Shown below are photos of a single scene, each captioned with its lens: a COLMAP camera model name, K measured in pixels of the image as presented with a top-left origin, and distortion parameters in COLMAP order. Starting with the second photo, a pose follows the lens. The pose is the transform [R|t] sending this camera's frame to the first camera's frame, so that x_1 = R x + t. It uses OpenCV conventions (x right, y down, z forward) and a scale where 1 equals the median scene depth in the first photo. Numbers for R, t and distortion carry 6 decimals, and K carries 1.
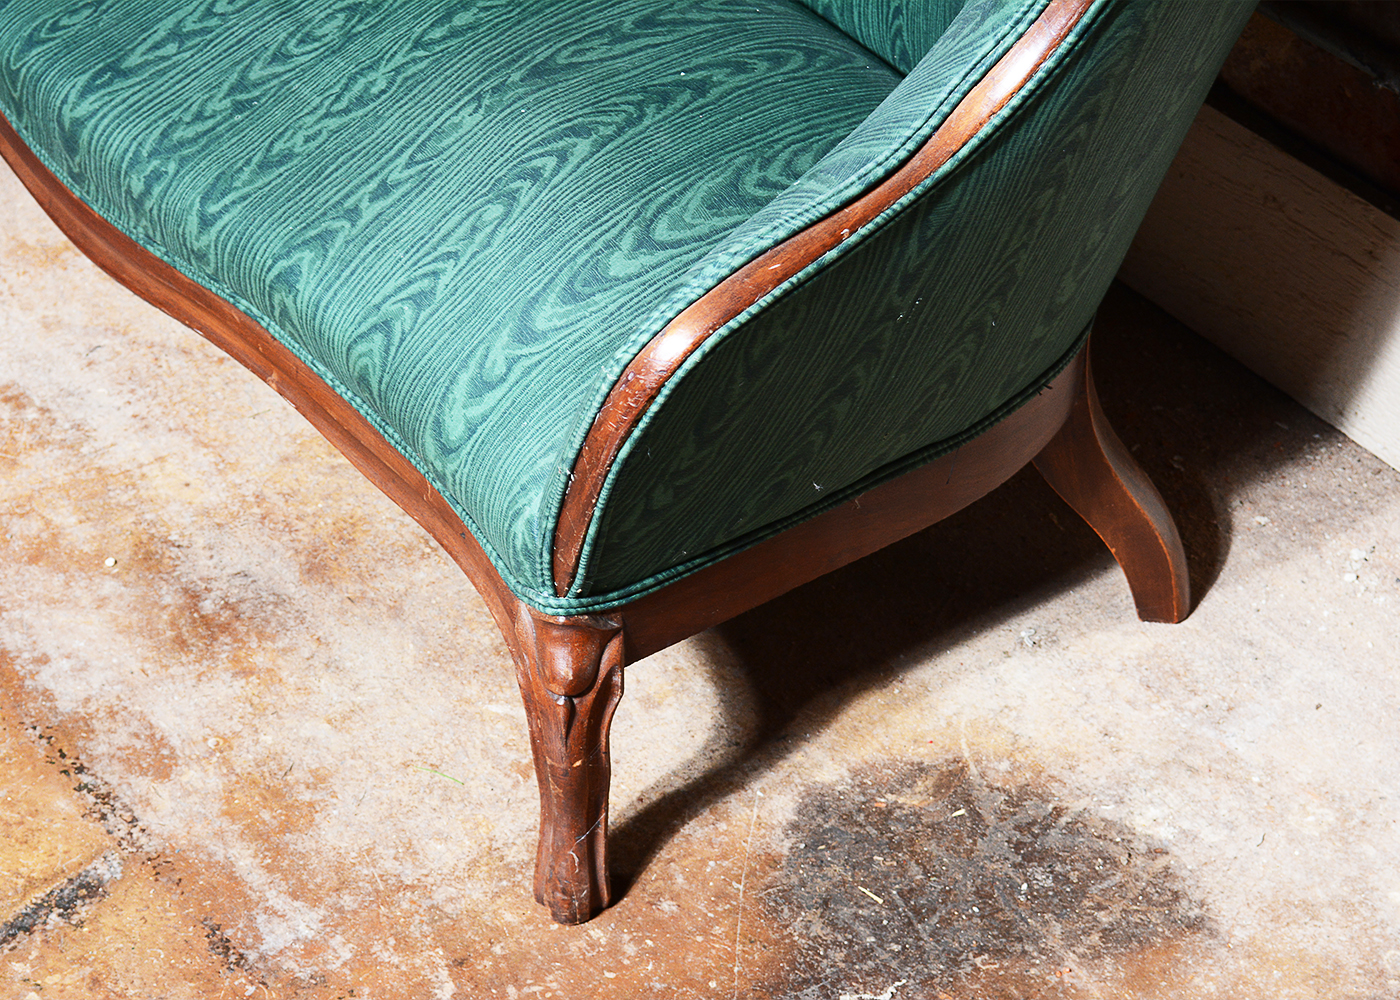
lens RADIAL K [[2994.5, 0, 700.6], [0, 2994.5, 499.8], [0, 0, 1]] dist [0.034715, 0.000000]
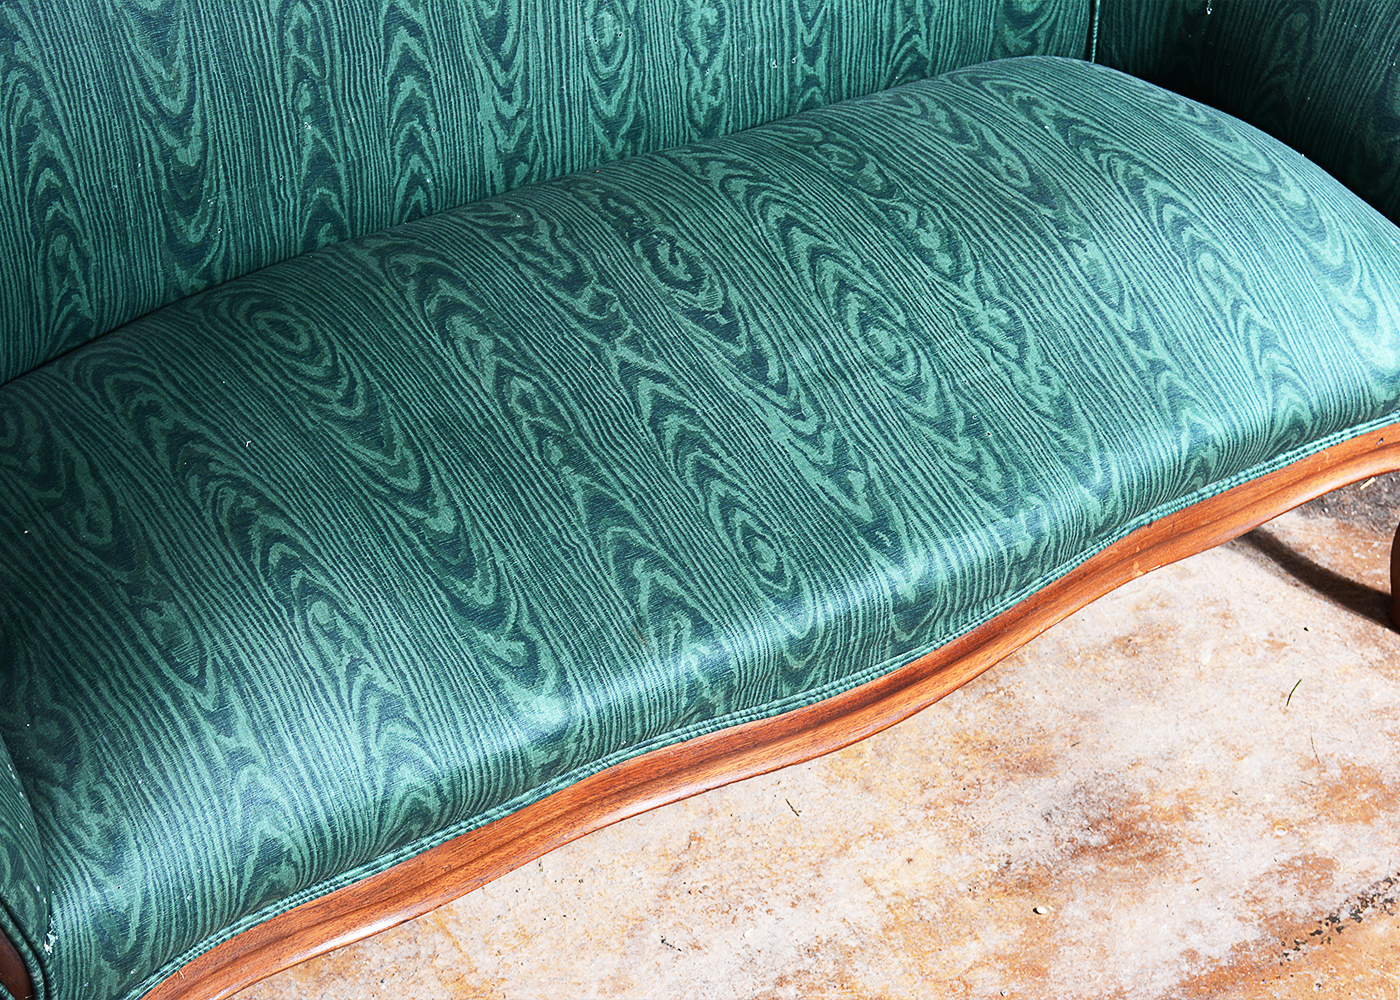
lens RADIAL K [[2696.9, 0, 692.4], [0, 2696.9, 507.2], [0, 0, 1]] dist [0.011907, 0.000000]
pose [[0.022919, -0.613906, 0.789046, -0.882586], [0.577255, 0.652518, 0.490915, -0.611338], [-0.816242, 0.444229, 0.369335, 0.767299]]
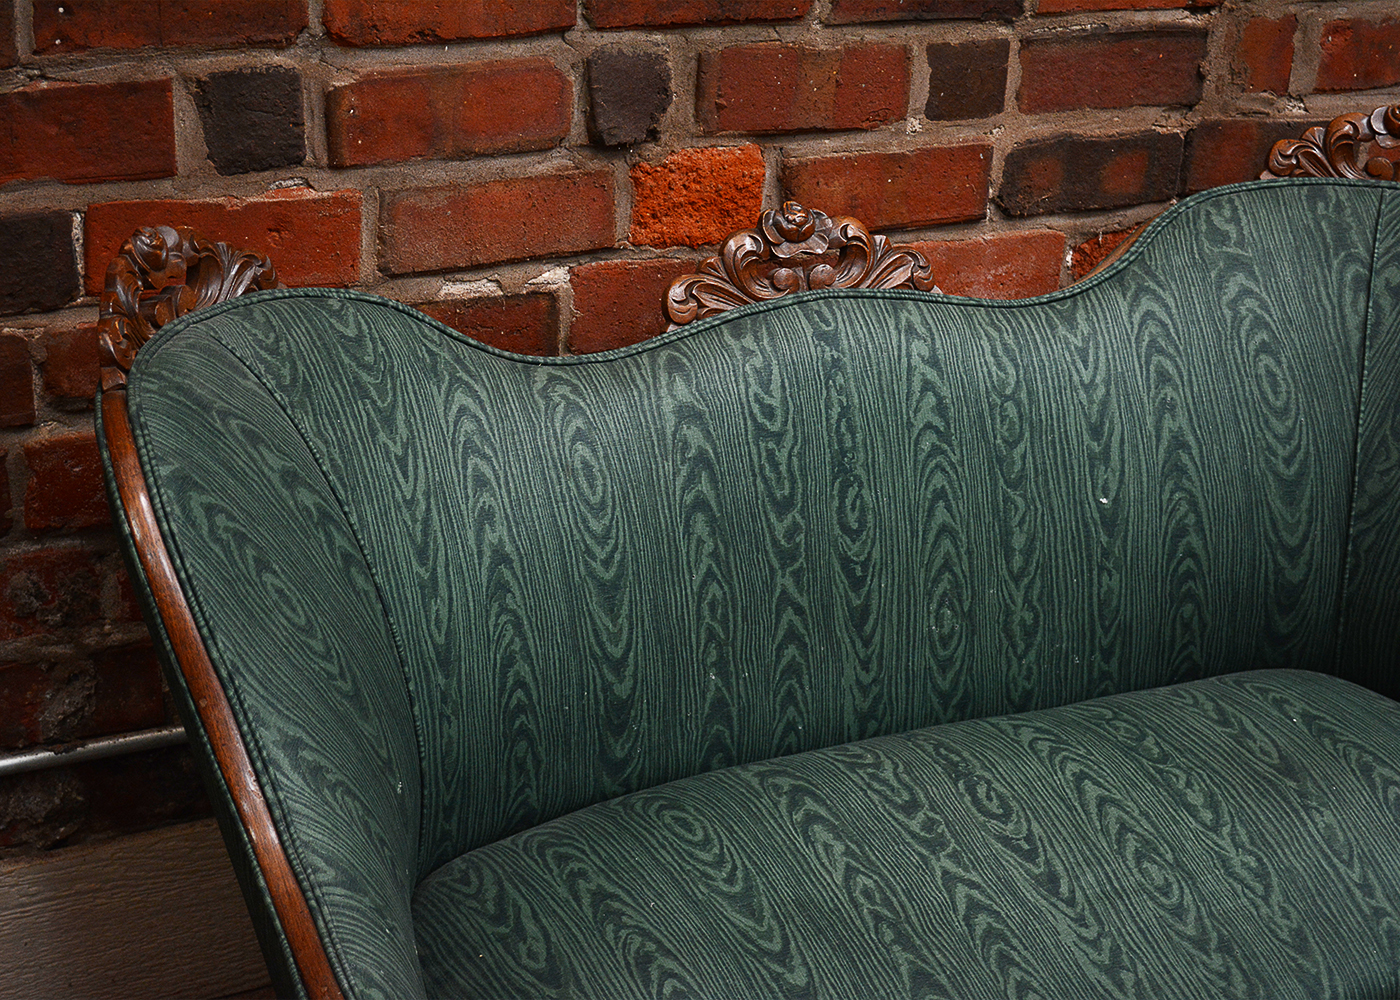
lens RADIAL K [[2458.2, 0, 693.2], [0, 2458.2, 493.4], [0, 0, 1]] dist [0.000046, 0.000000]
pose [[0.164280, -0.388625, 0.906633, -1.040412], [0.571816, 0.786451, 0.233498, -0.643991], [-0.803765, 0.480068, 0.351420, 0.740452]]
